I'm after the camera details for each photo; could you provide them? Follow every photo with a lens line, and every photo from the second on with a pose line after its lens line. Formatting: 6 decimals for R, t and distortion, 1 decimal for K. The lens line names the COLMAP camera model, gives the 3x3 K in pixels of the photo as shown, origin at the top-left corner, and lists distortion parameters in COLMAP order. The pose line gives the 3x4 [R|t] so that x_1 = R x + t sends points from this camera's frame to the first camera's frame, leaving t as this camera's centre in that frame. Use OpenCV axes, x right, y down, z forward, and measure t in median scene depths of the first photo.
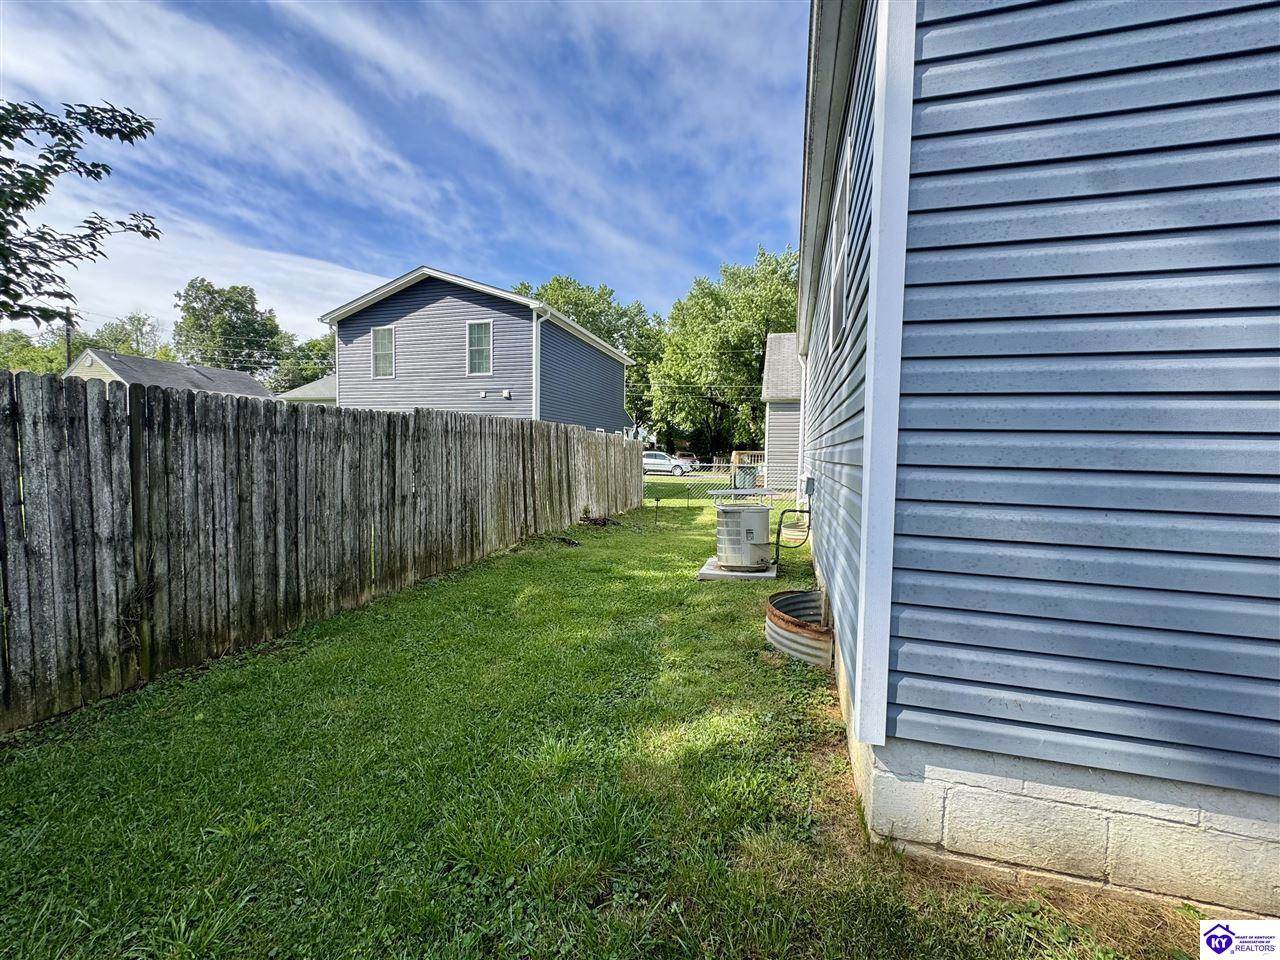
lens RADIAL K [[514.8, 0, 635.4], [0, 514.8, 480.3], [0, 0, 1]] dist [0.000765, 0.000230]
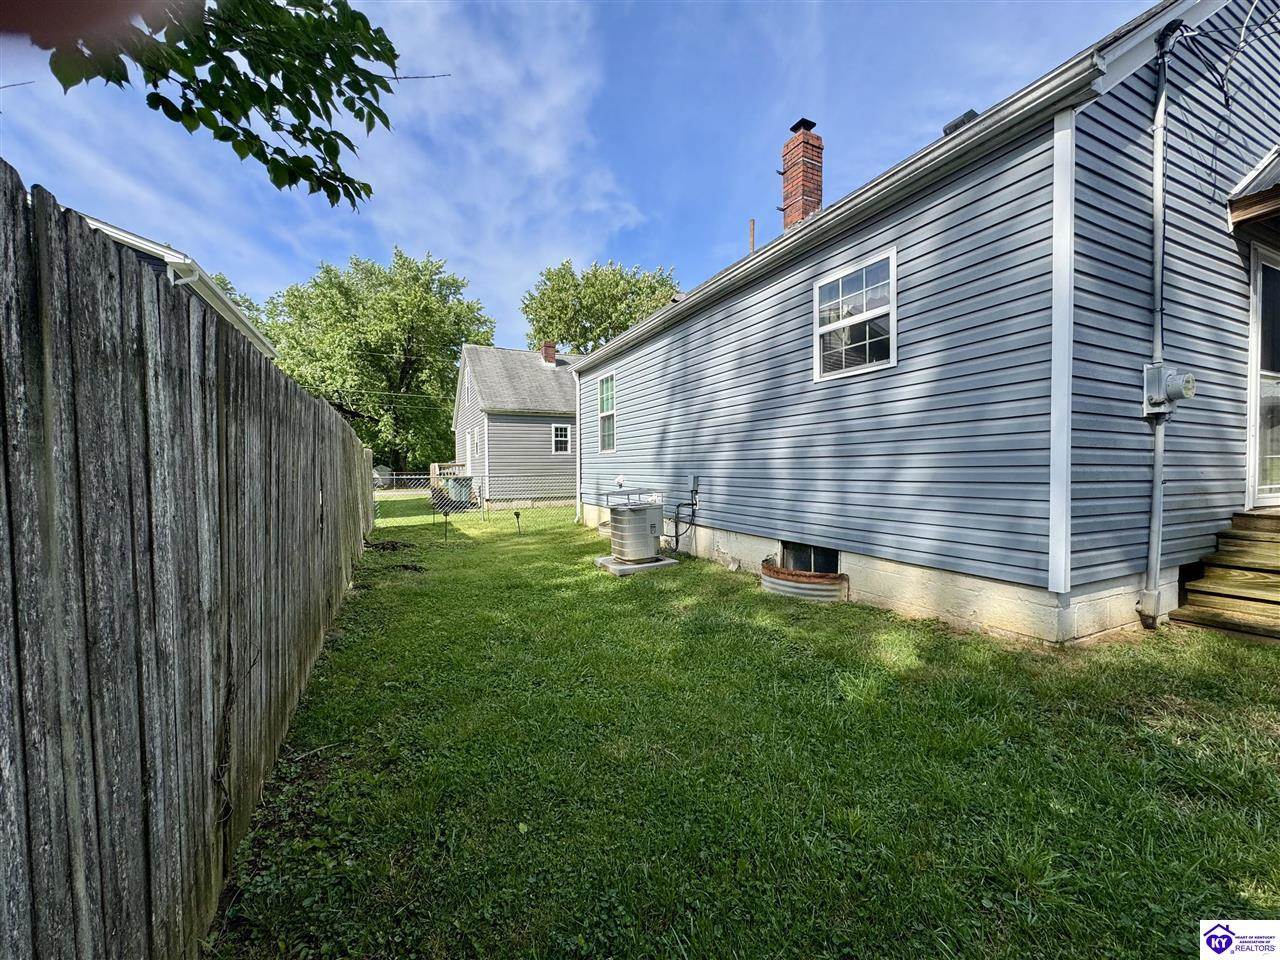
lens RADIAL K [[514.8, 0, 635.4], [0, 514.8, 480.3], [0, 0, 1]] dist [0.000765, 0.000230]
pose [[0.741274, -0.034450, 0.670318, -0.578241], [0.053733, 0.998522, -0.008104, 0.005765], [-0.669048, 0.042025, 0.742030, 0.180361]]
